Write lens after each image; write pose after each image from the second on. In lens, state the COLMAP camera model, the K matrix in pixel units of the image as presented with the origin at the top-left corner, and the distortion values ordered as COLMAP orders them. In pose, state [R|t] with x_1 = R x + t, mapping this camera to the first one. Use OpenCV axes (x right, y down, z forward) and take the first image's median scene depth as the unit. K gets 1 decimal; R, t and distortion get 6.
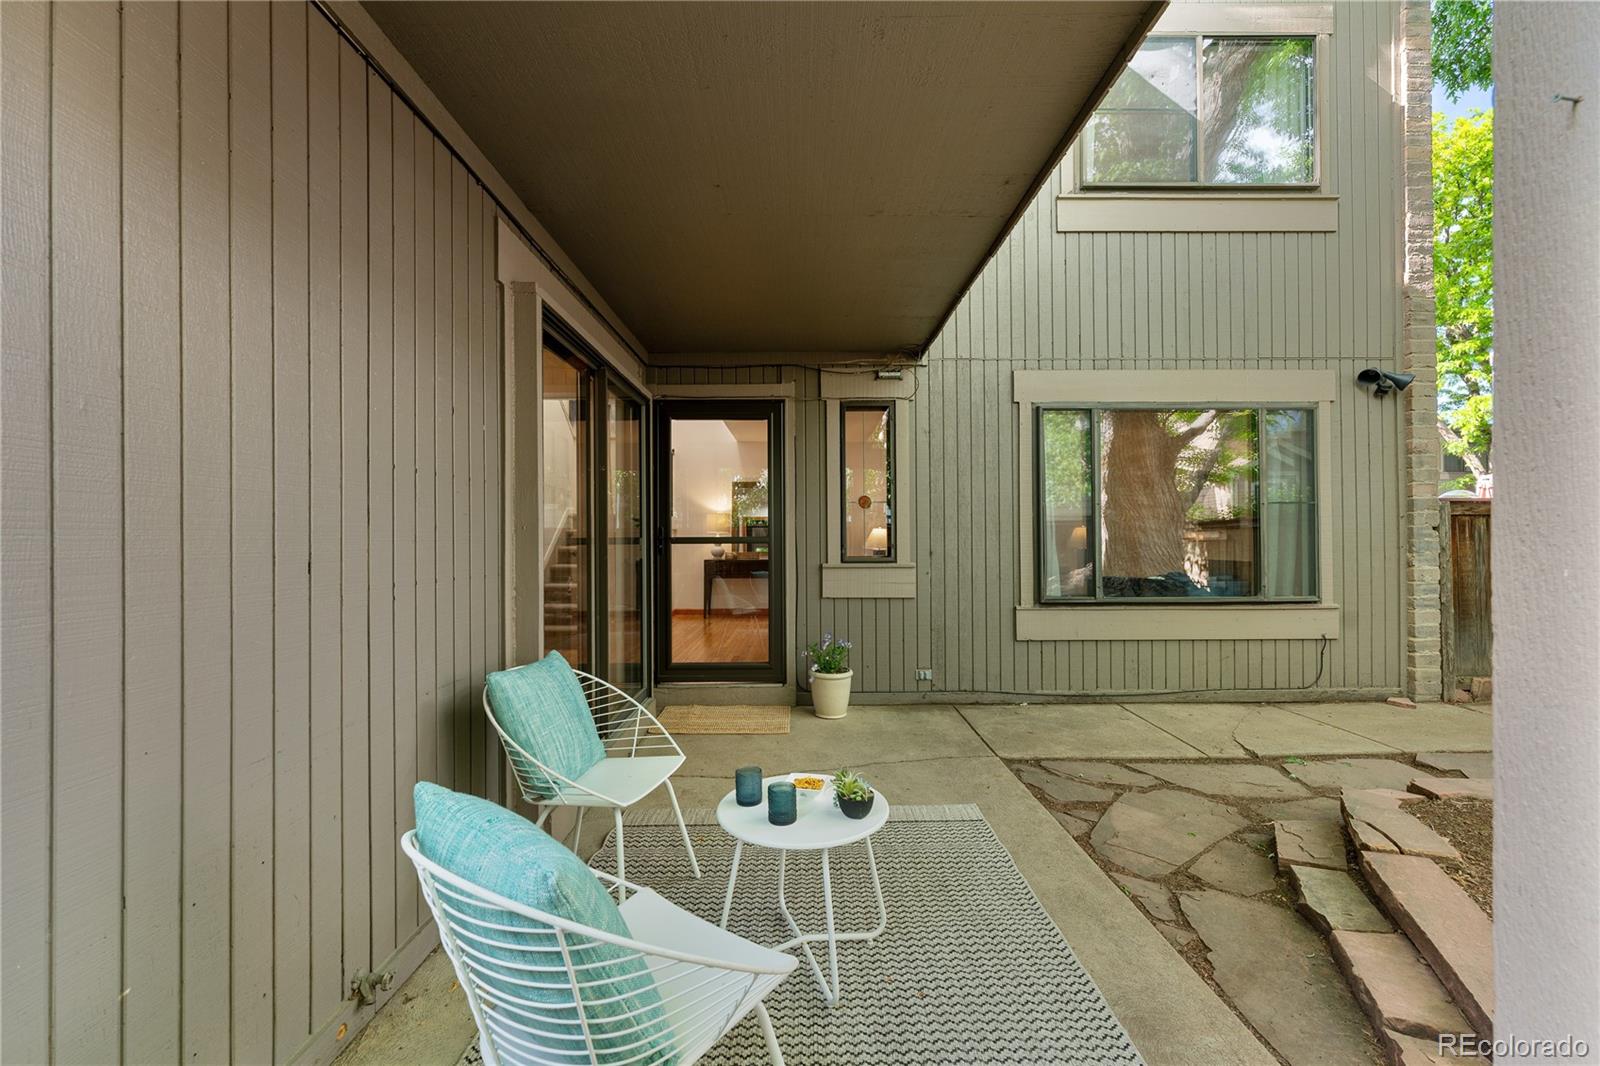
lens RADIAL K [[624.2, 0, 797.5], [0, 624.2, 536.5], [0, 0, 1]] dist [0.001253, -0.000033]
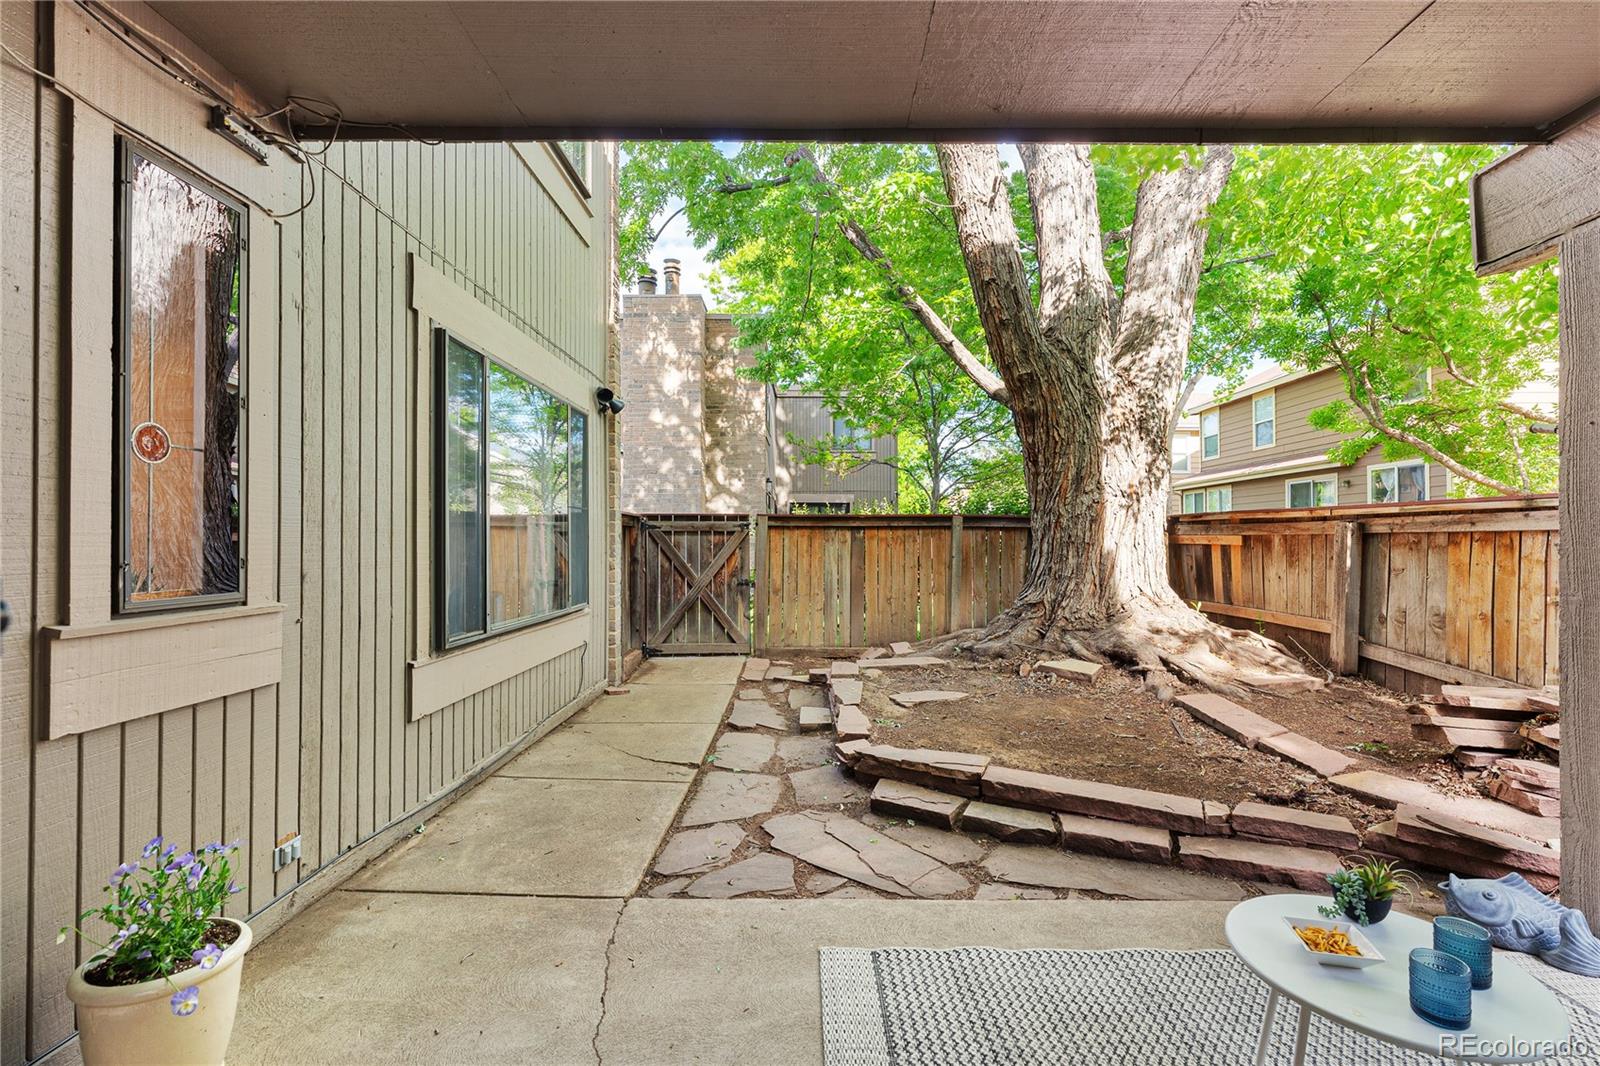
lens RADIAL K [[709.3, 0, 790.0], [0, 709.3, 540.3], [0, 0, 1]] dist [0.001207, -0.000135]
pose [[0.026283, 0.006024, 0.999636, -0.376635], [-0.005051, 0.999970, -0.005893, 0.000323], [-0.999642, -0.004894, 0.026313, 0.810198]]
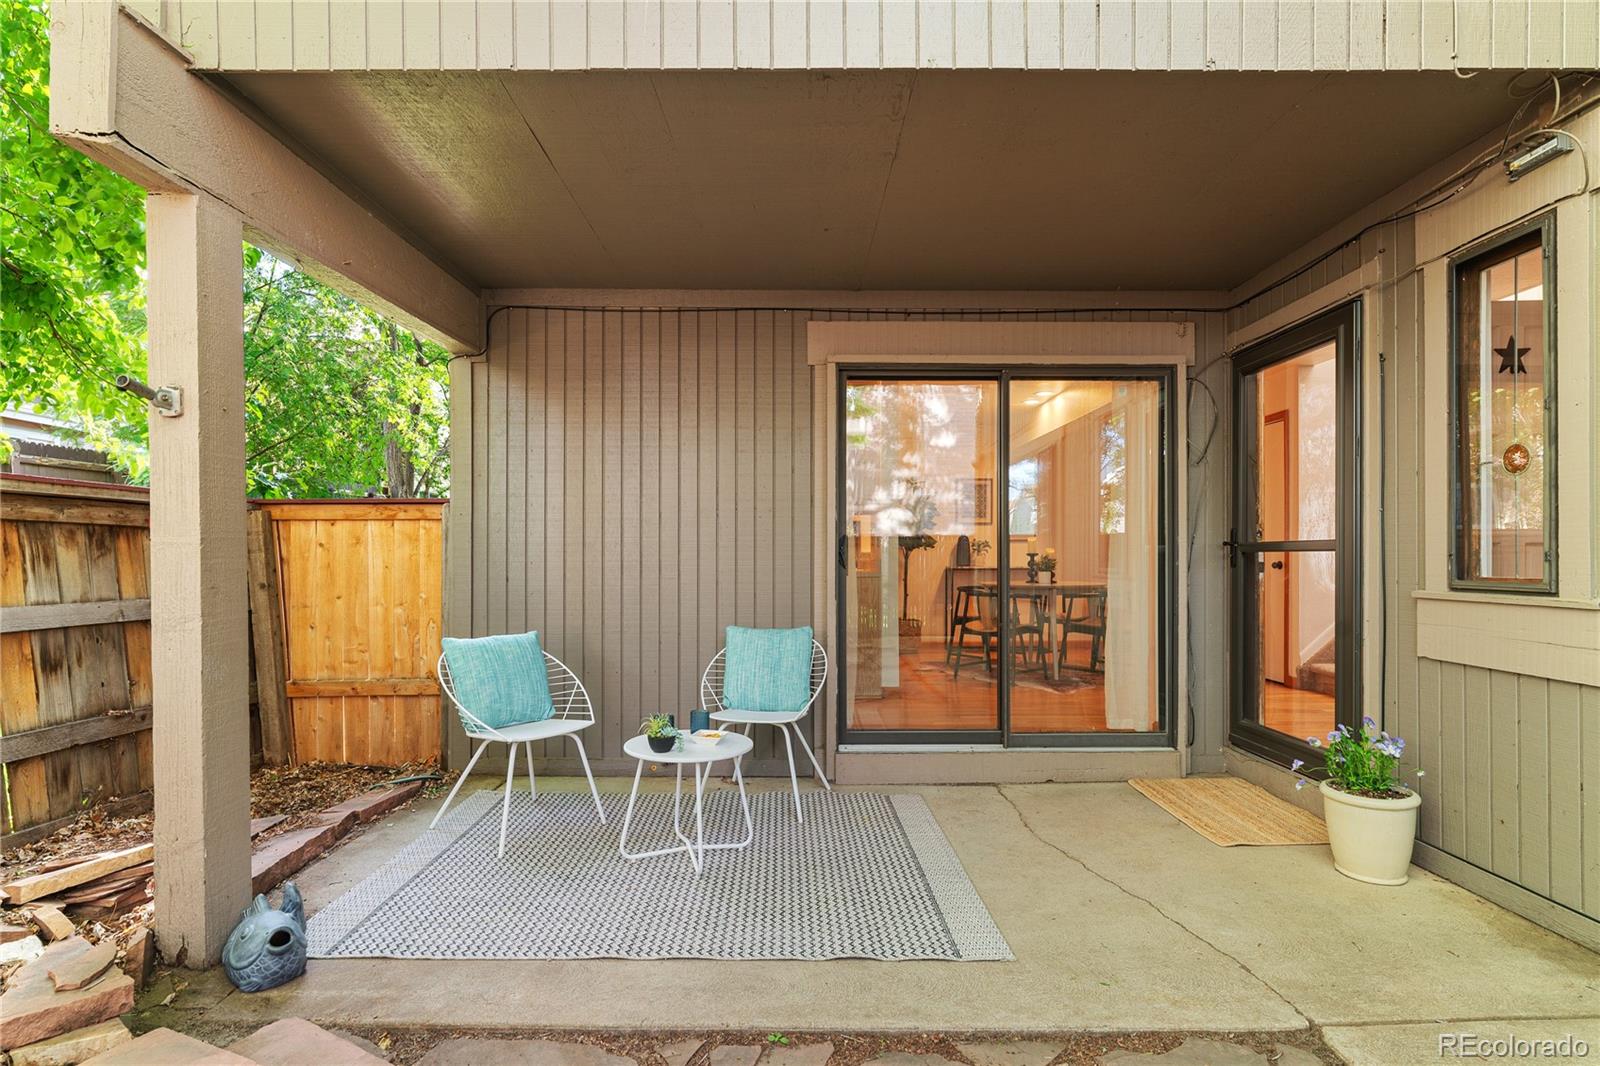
lens RADIAL K [[774.4, 0, 797.1], [0, 774.4, 546.2], [0, 0, 1]] dist [-0.002116, -0.000385]
pose [[0.008661, -0.006335, -0.999942, 0.854457], [0.002575, 0.999977, -0.006313, 0.013815], [0.999959, -0.002520, 0.008677, 0.617524]]
